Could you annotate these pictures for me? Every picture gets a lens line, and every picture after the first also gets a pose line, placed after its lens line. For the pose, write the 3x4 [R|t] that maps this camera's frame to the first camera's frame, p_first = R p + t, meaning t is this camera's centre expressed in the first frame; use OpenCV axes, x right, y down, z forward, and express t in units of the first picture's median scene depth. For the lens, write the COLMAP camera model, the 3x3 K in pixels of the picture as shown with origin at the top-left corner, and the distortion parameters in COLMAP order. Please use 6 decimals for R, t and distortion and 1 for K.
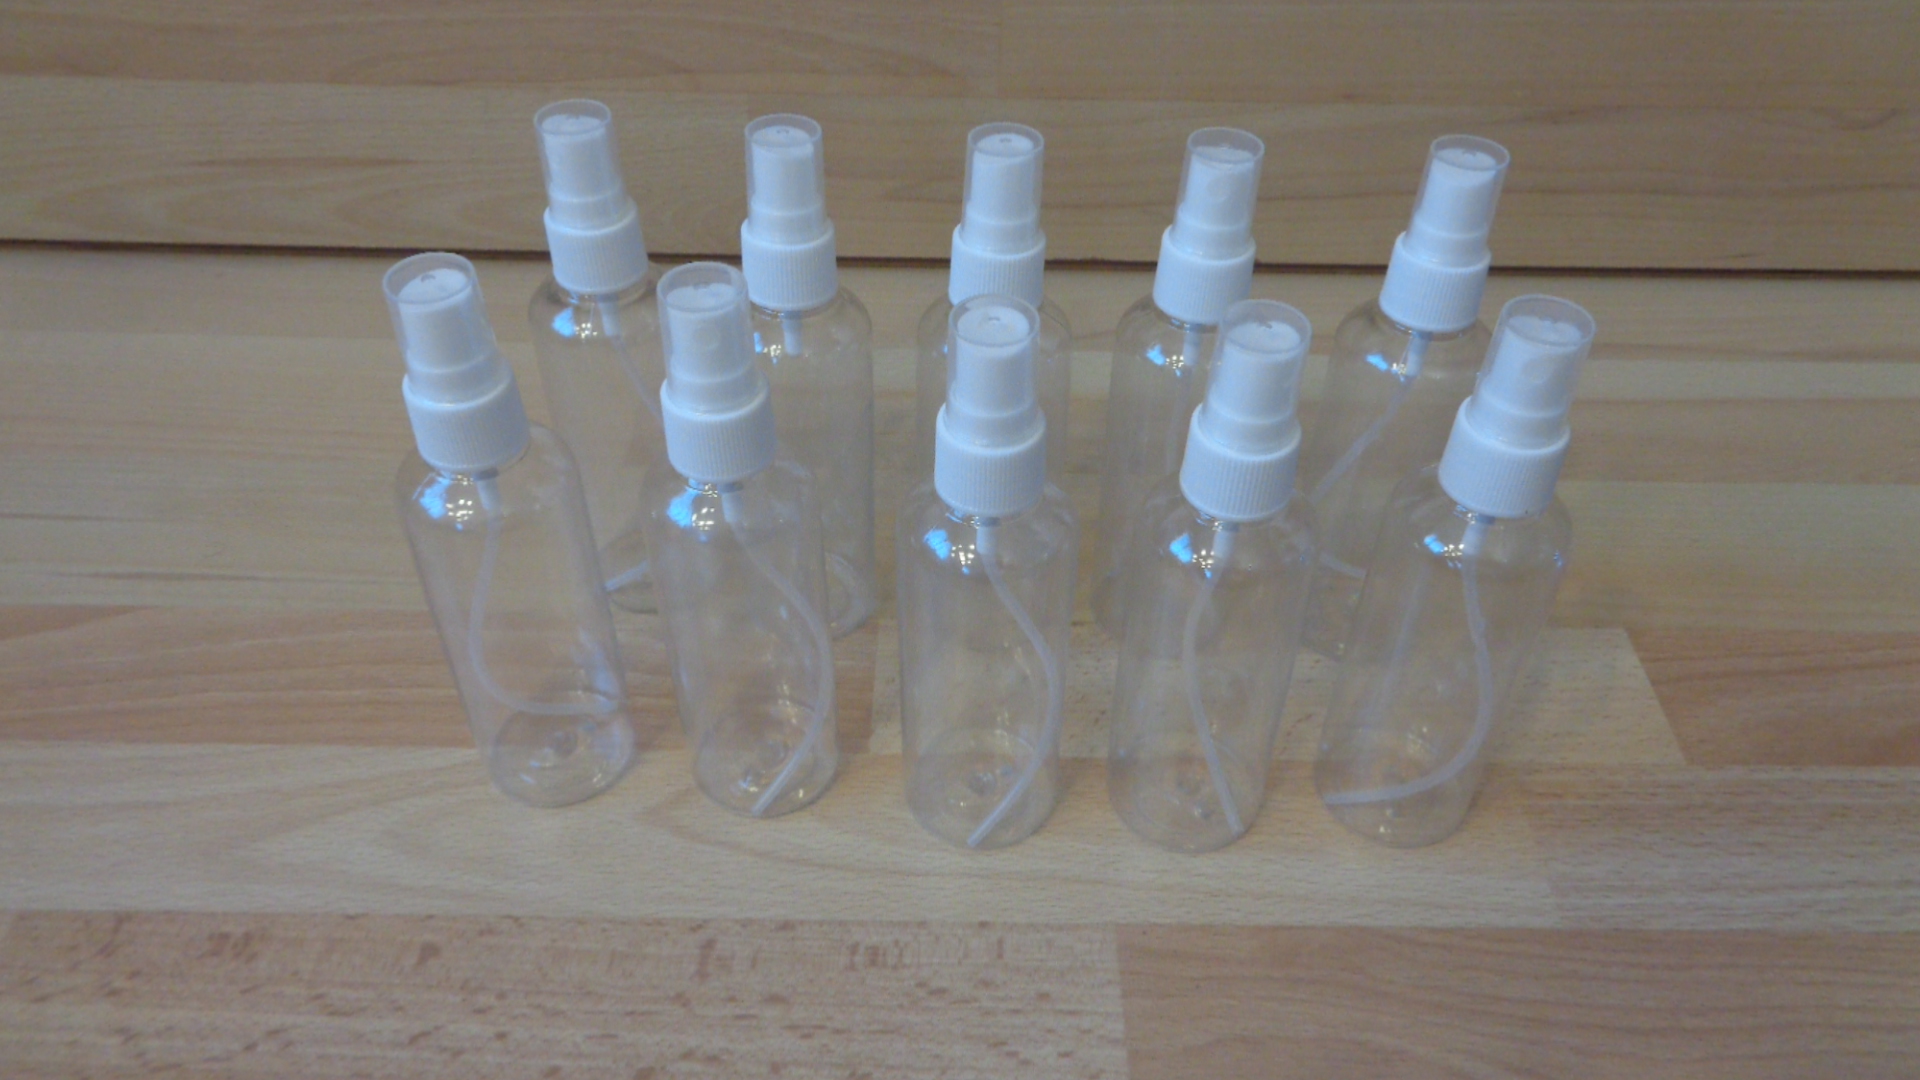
lens RADIAL K [[1459.6, 0, 962.8], [0, 1459.6, 537.0], [0, 0, 1]] dist [-0.001698, 0.011306]
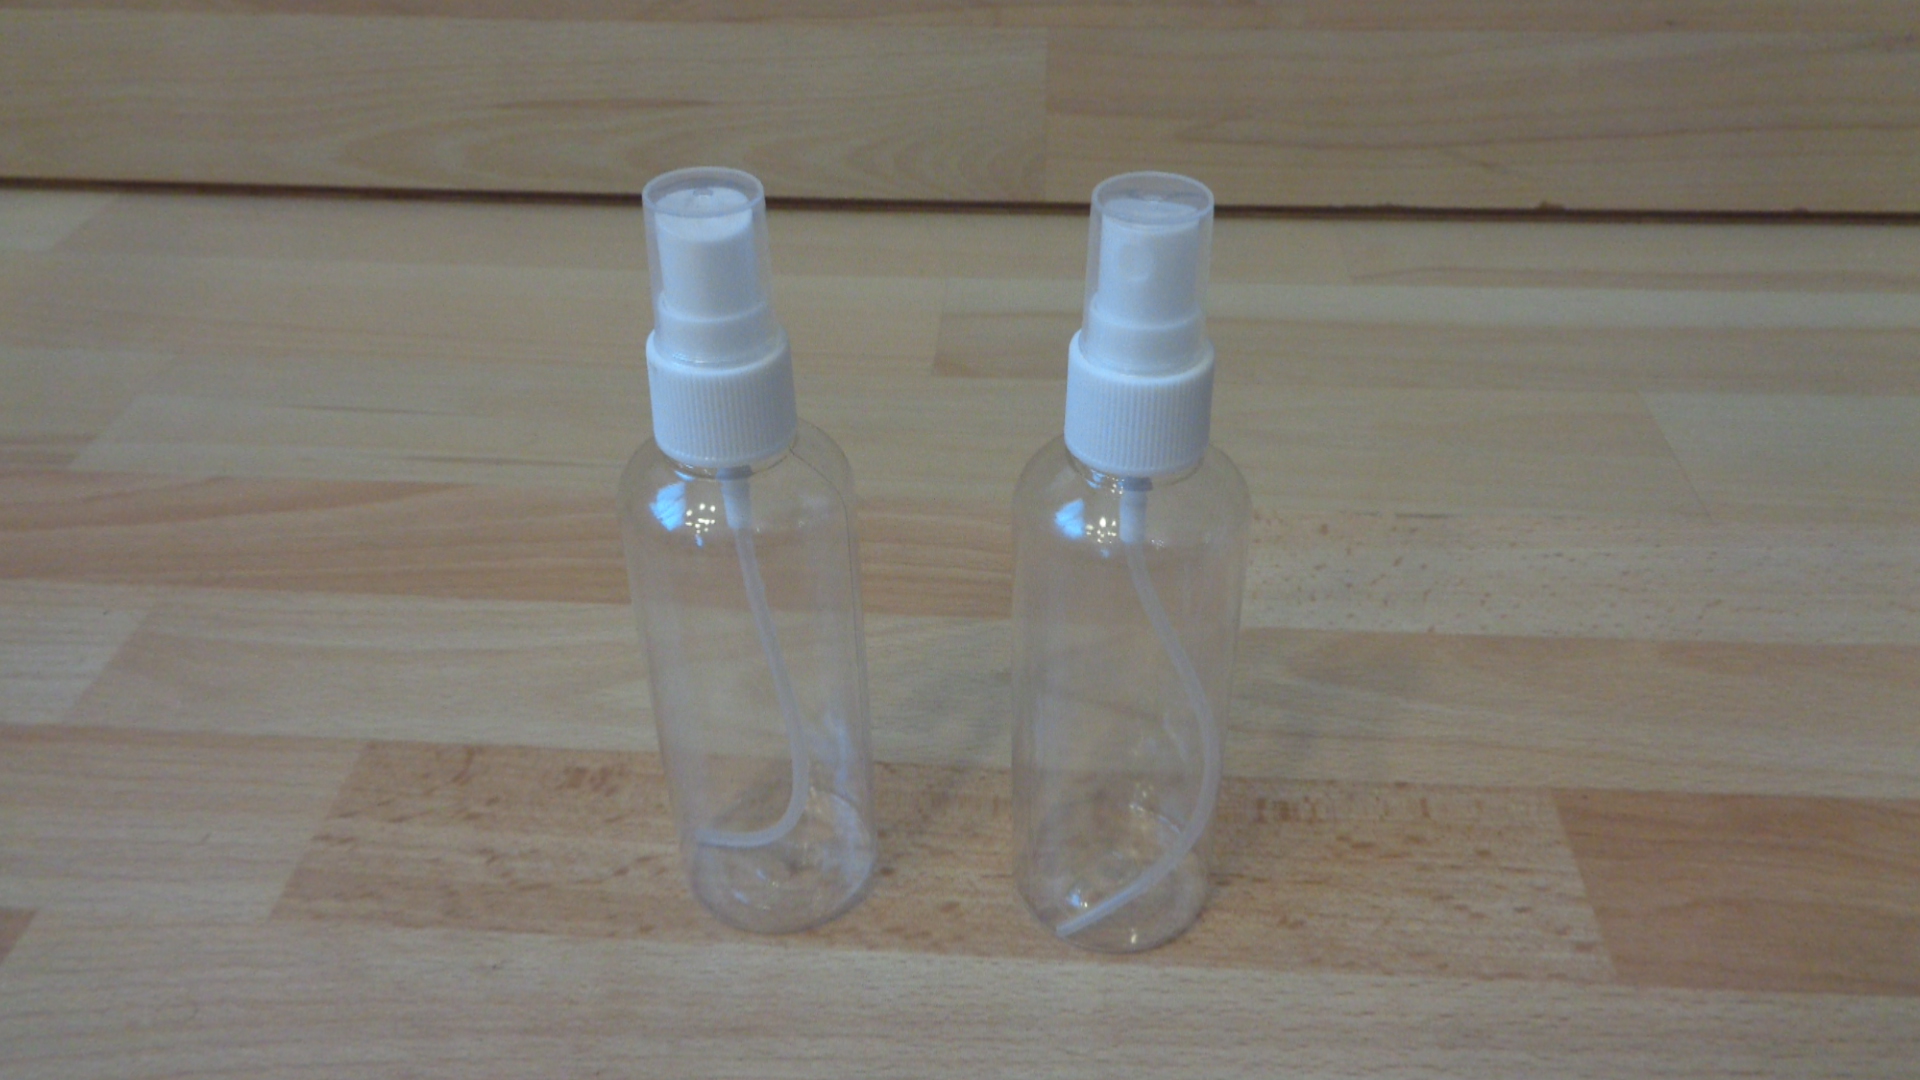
lens RADIAL K [[1459.6, 0, 964.0], [0, 1459.6, 531.7], [0, 0, 1]] dist [-0.001698, 0.011306]
pose [[0.997813, 0.013465, -0.064717, -0.199964], [-0.020438, 0.993906, -0.108320, 0.214880], [0.062864, 0.109405, 0.992007, 0.070953]]
